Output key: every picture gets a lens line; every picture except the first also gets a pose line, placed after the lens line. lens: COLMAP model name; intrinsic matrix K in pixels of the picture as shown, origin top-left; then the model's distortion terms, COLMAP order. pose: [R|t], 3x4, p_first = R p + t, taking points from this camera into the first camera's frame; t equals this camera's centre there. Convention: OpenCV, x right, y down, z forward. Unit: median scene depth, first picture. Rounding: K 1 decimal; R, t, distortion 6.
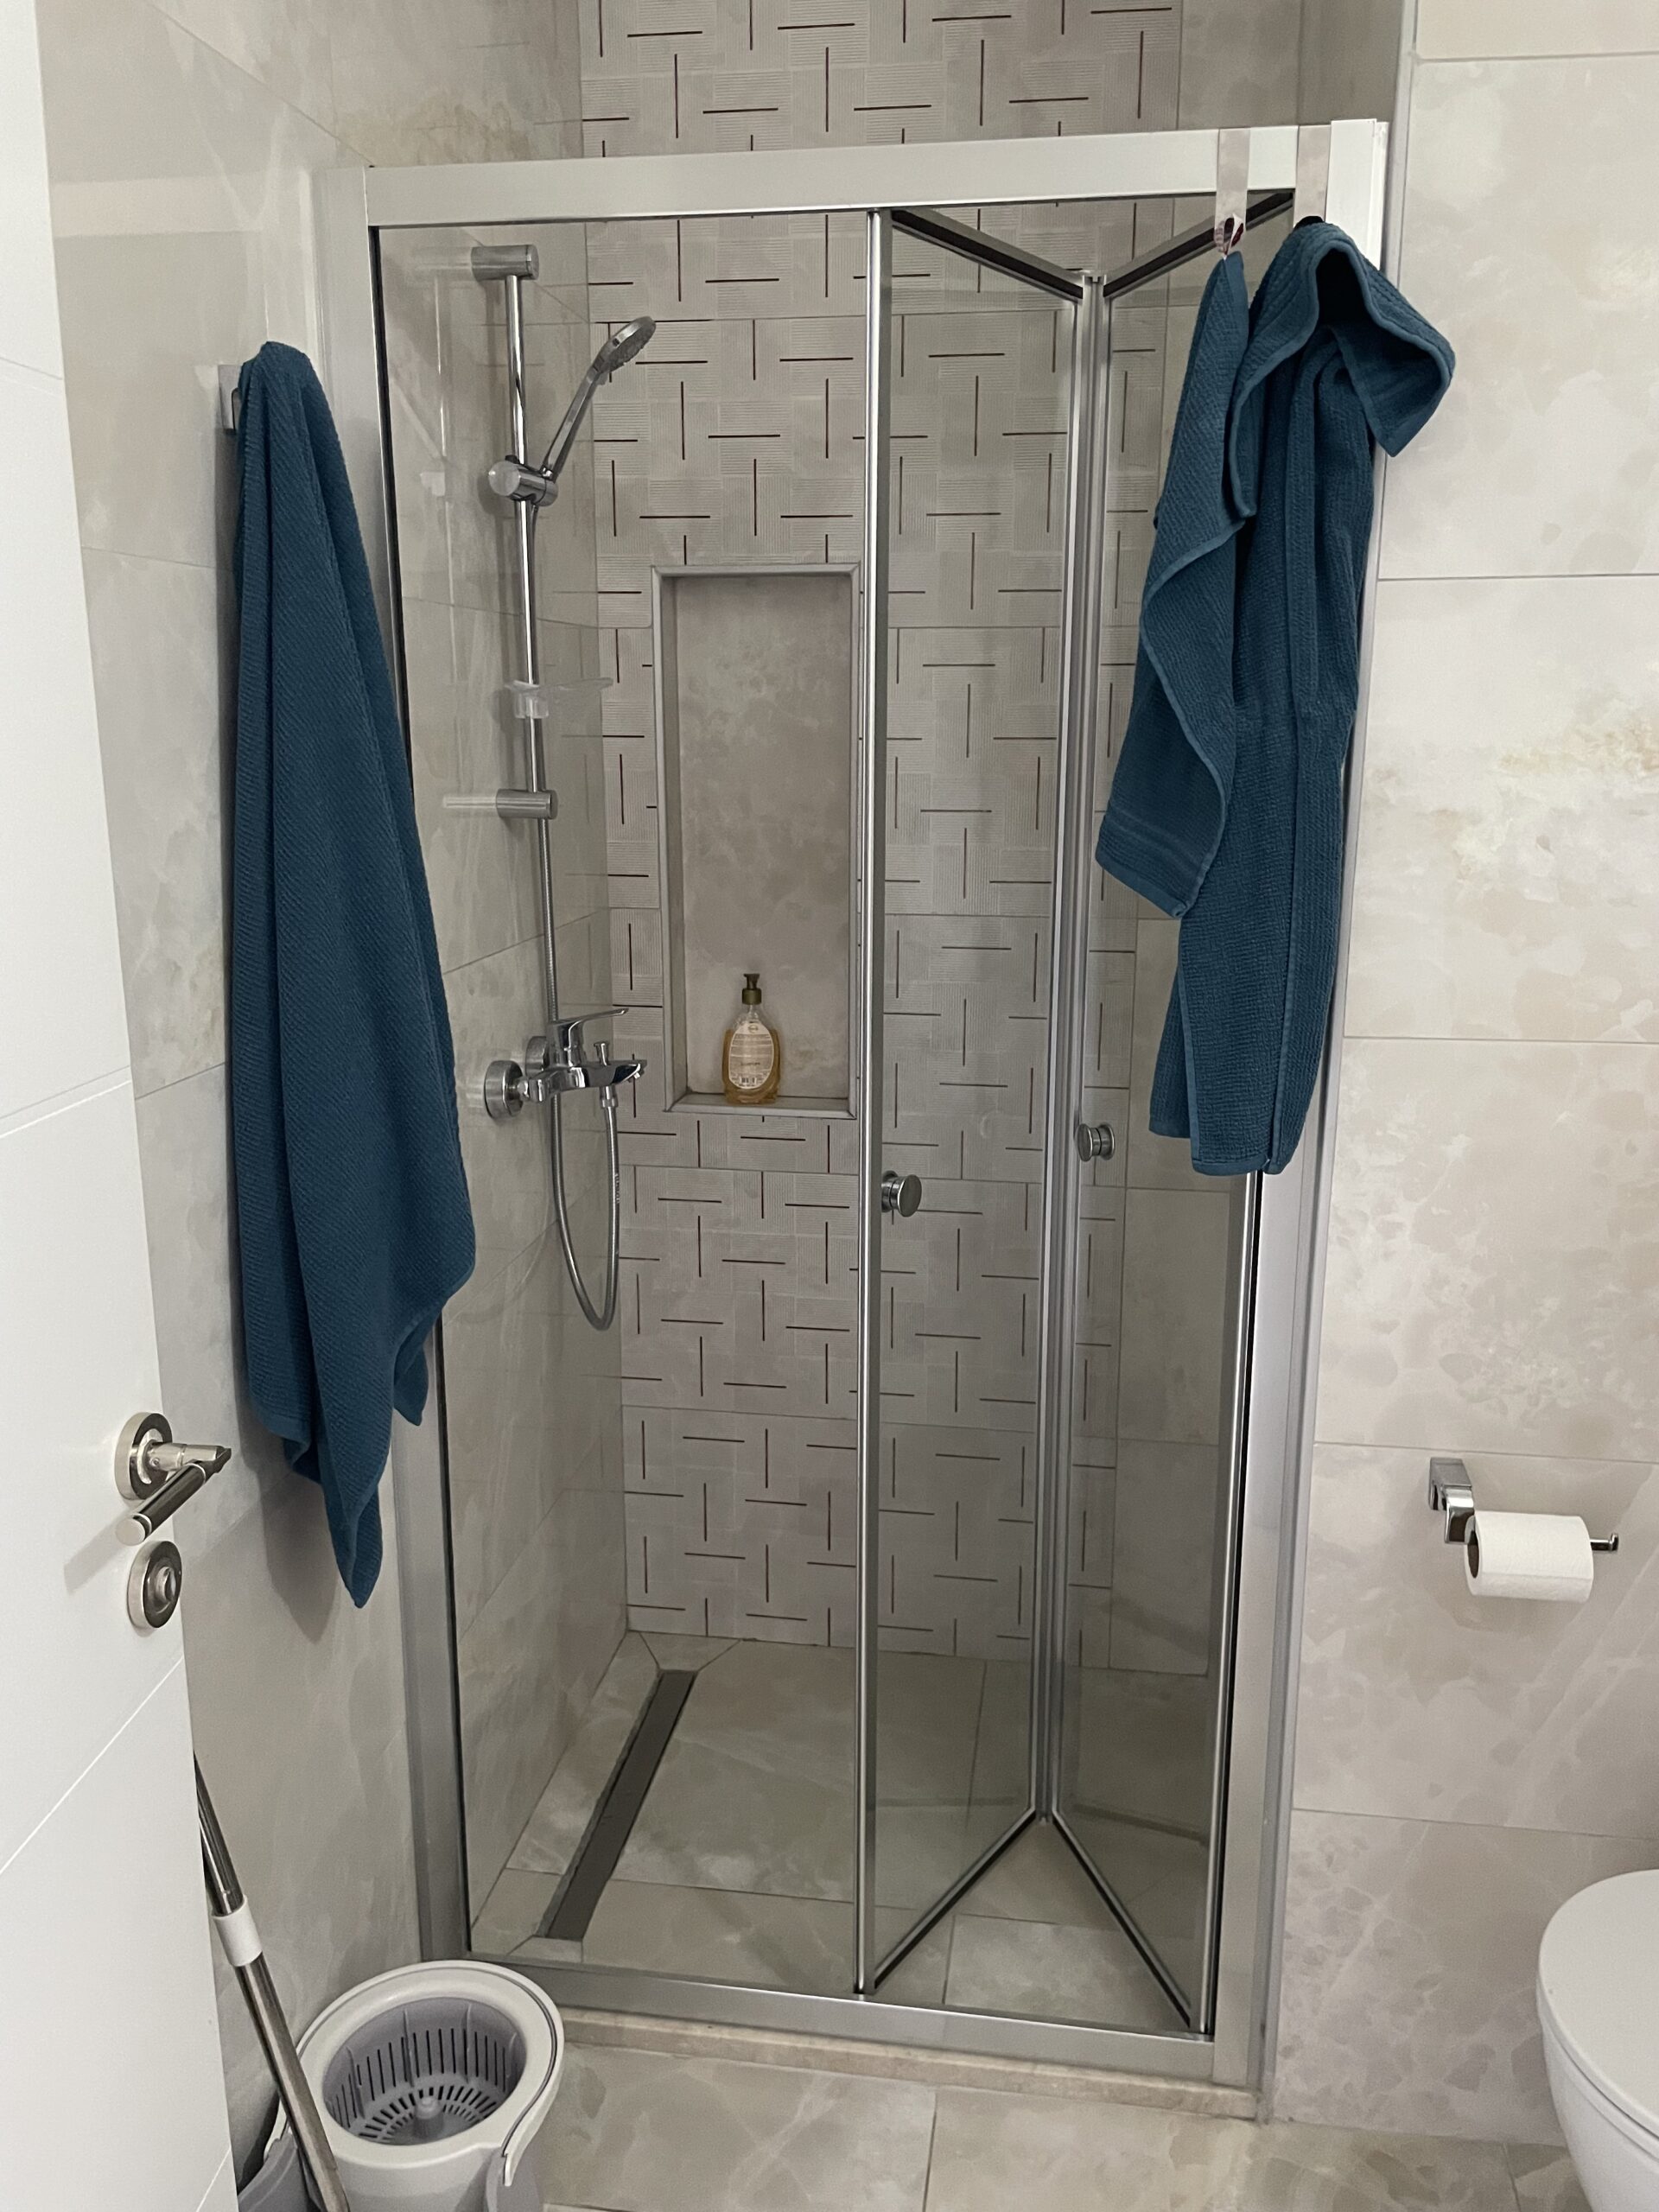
lens RADIAL K [[1729.4, 0, 829.5], [0, 1729.4, 1106.0], [0, 0, 1]] dist [0.066202, -0.094959]
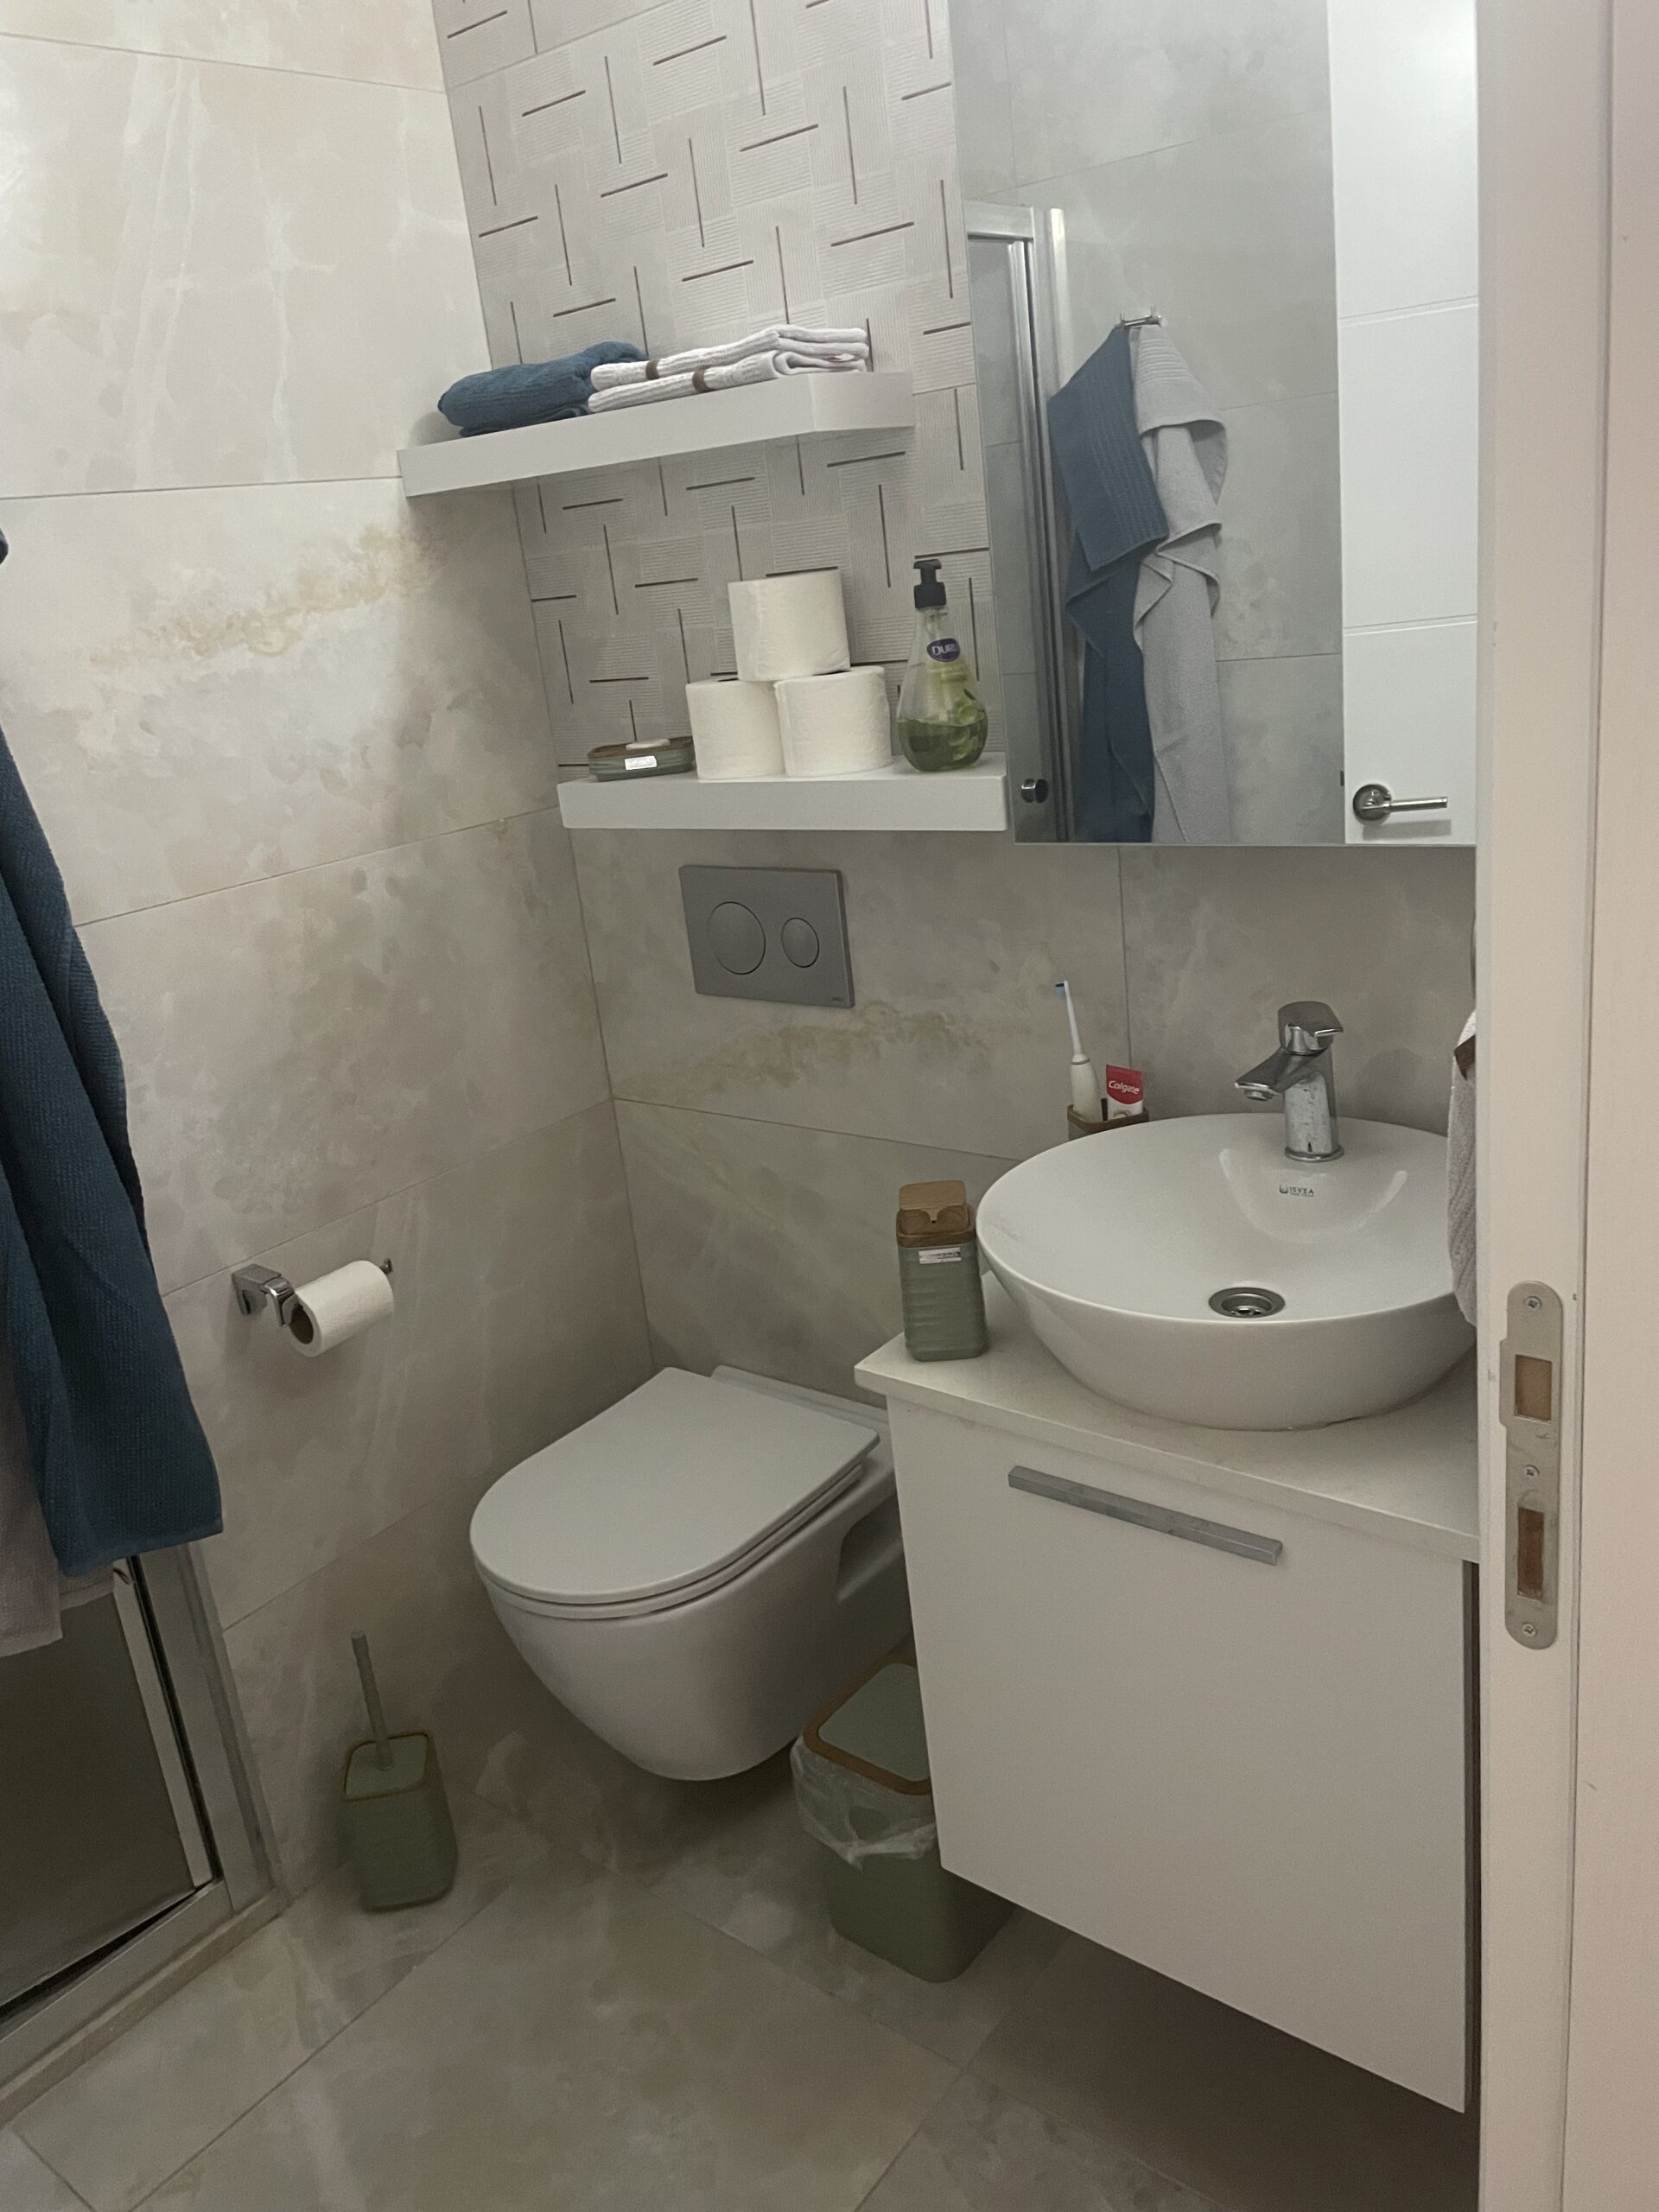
lens RADIAL K [[1729.4, 0, 829.5], [0, 1729.4, 1106.0], [0, 0, 1]] dist [0.066202, -0.094959]
pose [[0.488451, -0.318071, 0.812556, -0.381550], [0.306414, 0.934419, 0.181579, 0.012200], [-0.817023, 0.160286, 0.553879, 0.029193]]
